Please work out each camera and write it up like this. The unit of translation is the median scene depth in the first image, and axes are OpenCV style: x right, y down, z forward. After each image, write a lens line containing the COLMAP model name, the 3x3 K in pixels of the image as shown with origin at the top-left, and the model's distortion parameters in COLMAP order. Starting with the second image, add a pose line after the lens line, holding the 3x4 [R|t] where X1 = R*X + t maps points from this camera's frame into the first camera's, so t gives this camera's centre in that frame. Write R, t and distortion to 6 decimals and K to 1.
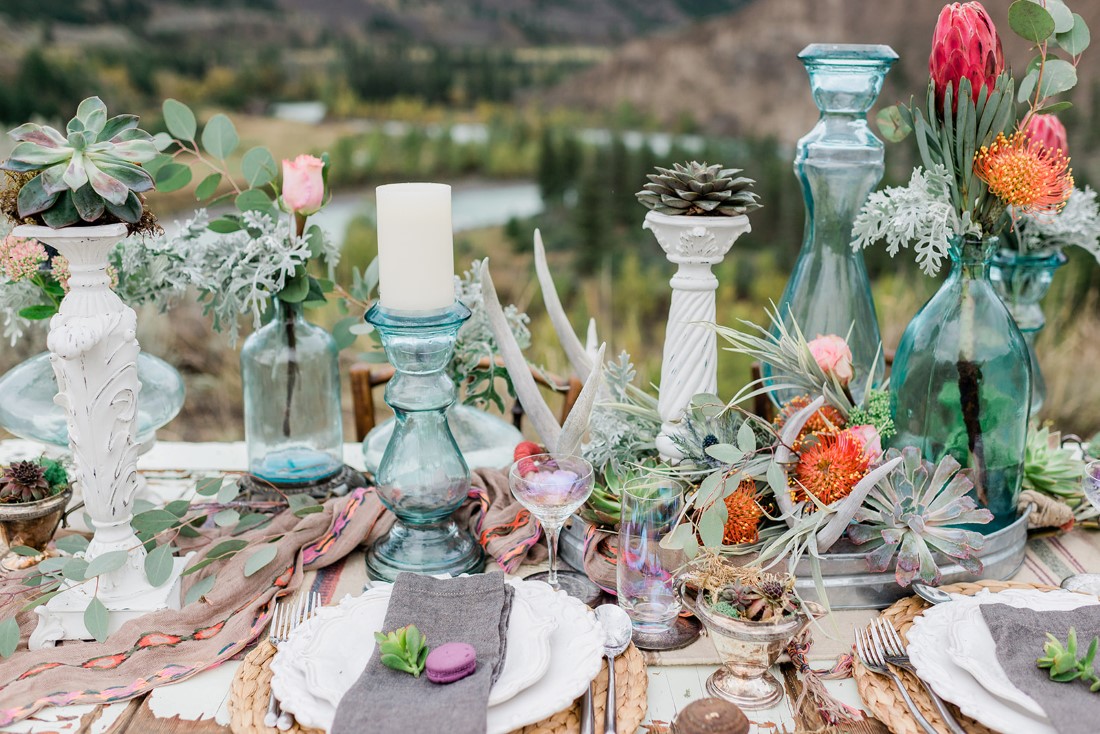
lens RADIAL K [[1086.4, 0, 550.0], [0, 1086.4, 367.0], [0, 0, 1]] dist [-0.004309, 0.010237]
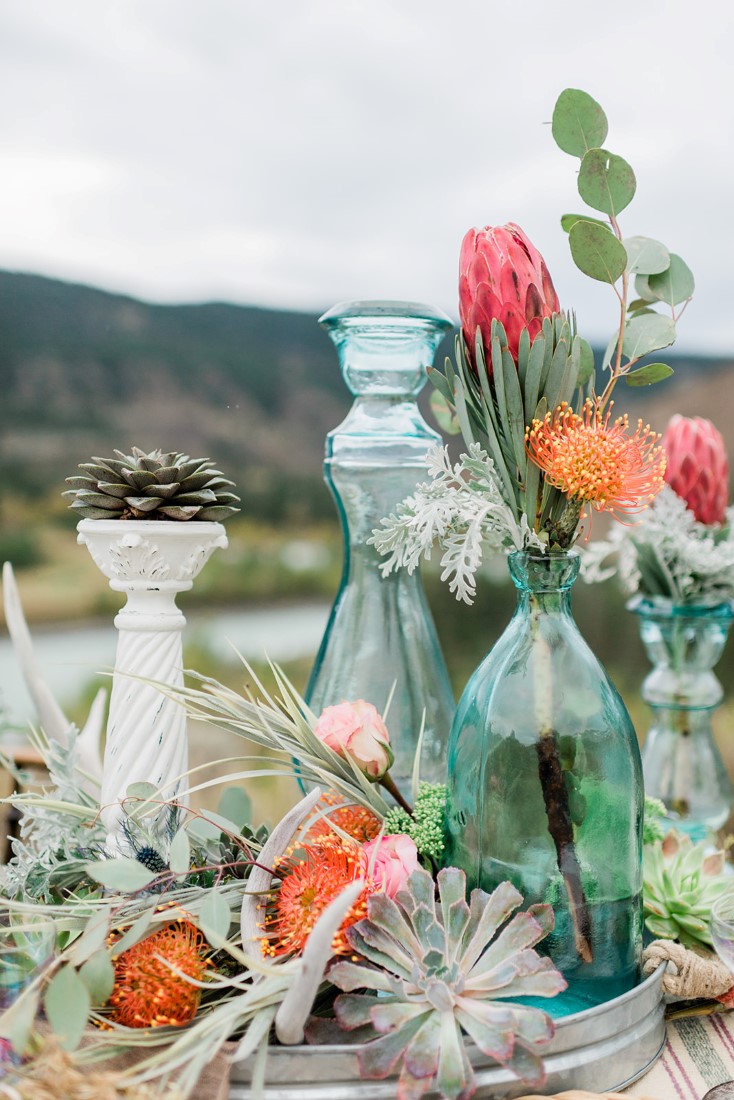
lens RADIAL K [[1131.6, 0, 367.0], [0, 1131.6, 550.0], [0, 0, 1]] dist [-0.001338, -0.007840]
pose [[0.999894, 0.002159, -0.014373, 0.287313], [-0.005187, 0.976789, -0.214141, 0.032421], [0.013577, 0.214193, 0.976697, 0.295266]]
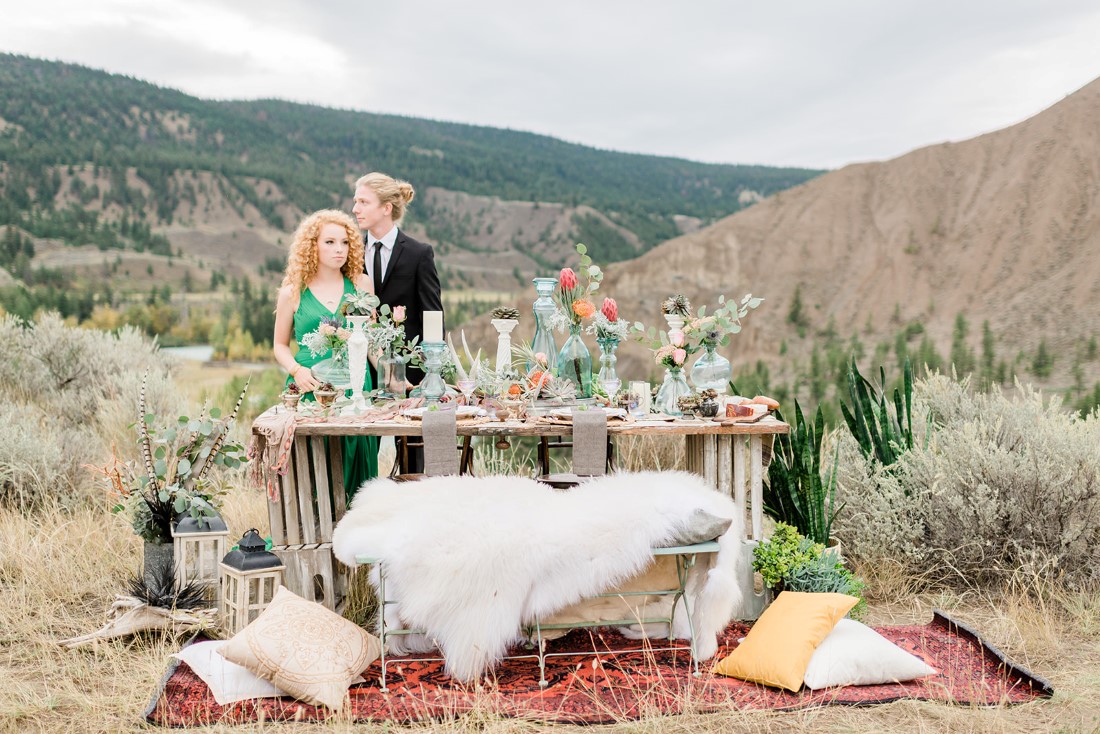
lens RADIAL K [[1131.6, 0, 550.0], [0, 1131.6, 367.0], [0, 0, 1]] dist [-0.001338, -0.007840]
pose [[0.996416, -0.000670, 0.084582, -0.044708], [0.018932, 0.976367, -0.215288, 0.900127], [-0.082439, 0.216118, 0.972881, -2.919751]]
